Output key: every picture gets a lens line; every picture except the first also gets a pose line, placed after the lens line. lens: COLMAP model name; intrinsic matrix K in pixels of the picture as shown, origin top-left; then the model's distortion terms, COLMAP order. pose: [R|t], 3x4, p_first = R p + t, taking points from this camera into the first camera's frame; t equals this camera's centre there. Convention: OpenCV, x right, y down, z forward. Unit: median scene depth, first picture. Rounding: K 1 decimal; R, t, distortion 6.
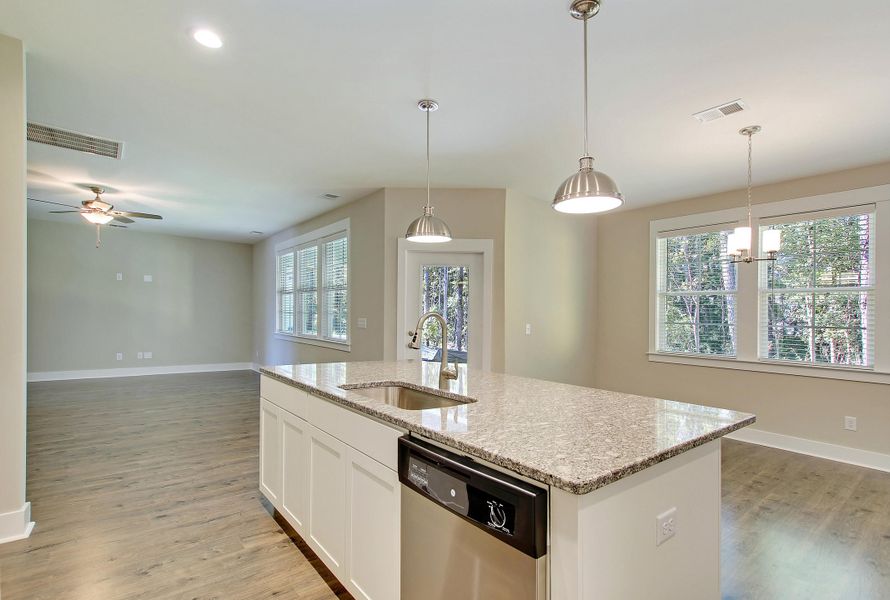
lens RADIAL K [[426.1, 0, 451.8], [0, 426.1, 319.3], [0, 0, 1]] dist [0.001542, 0.001266]
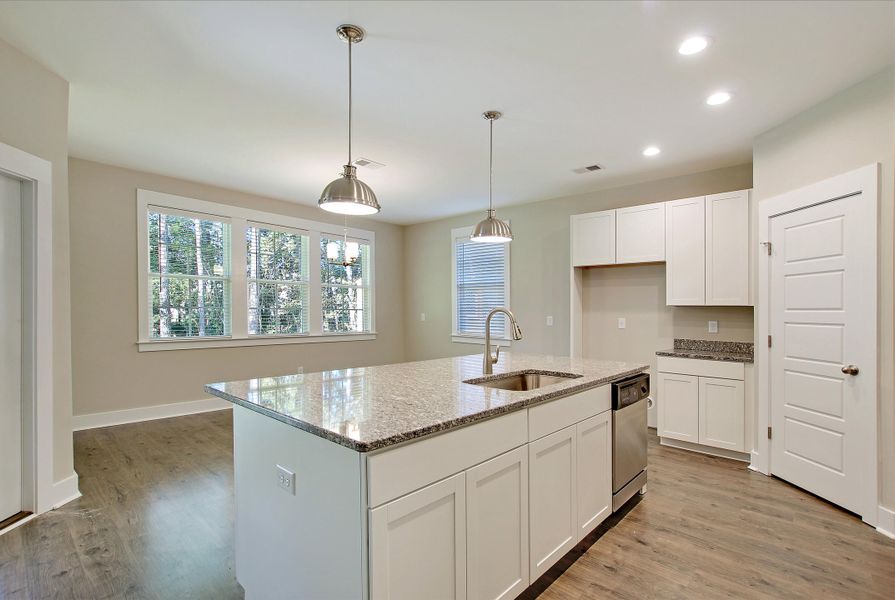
lens RADIAL K [[412.2, 0, 447.5], [0, 412.2, 300.0], [0, 0, 1]] dist [-0.000969, 0.000025]
pose [[-0.136664, -0.006095, 0.990599, -0.470899], [-0.010590, 0.999933, 0.004691, -0.017830], [-0.990561, -0.009849, -0.136719, 0.536331]]
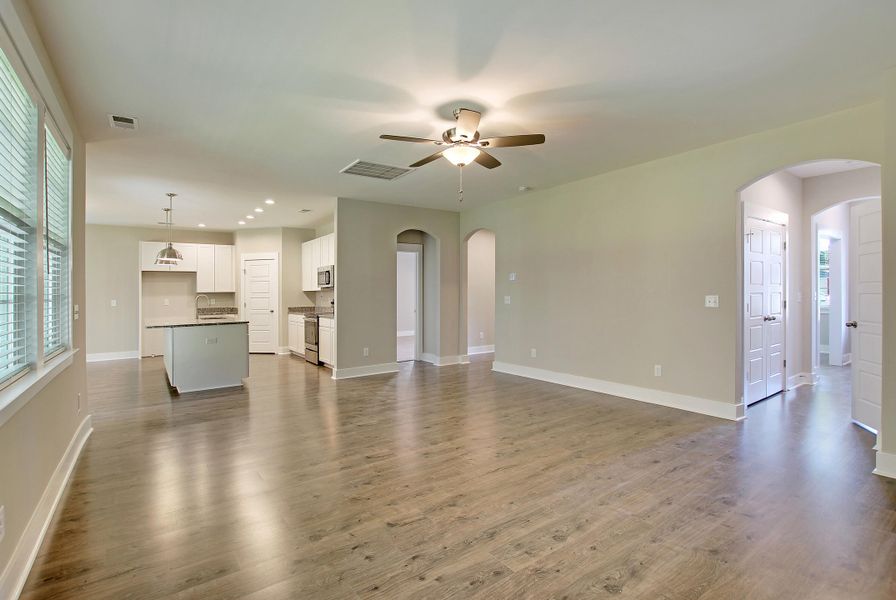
lens RADIAL K [[425.2, 0, 446.5], [0, 425.2, 287.4], [0, 0, 1]] dist [-0.009664, 0.000359]
pose [[-0.998272, -0.010090, 0.057889, -0.863456], [-0.010239, 0.999945, -0.002271, -0.034355], [-0.057863, -0.002860, -0.998320, 1.675830]]
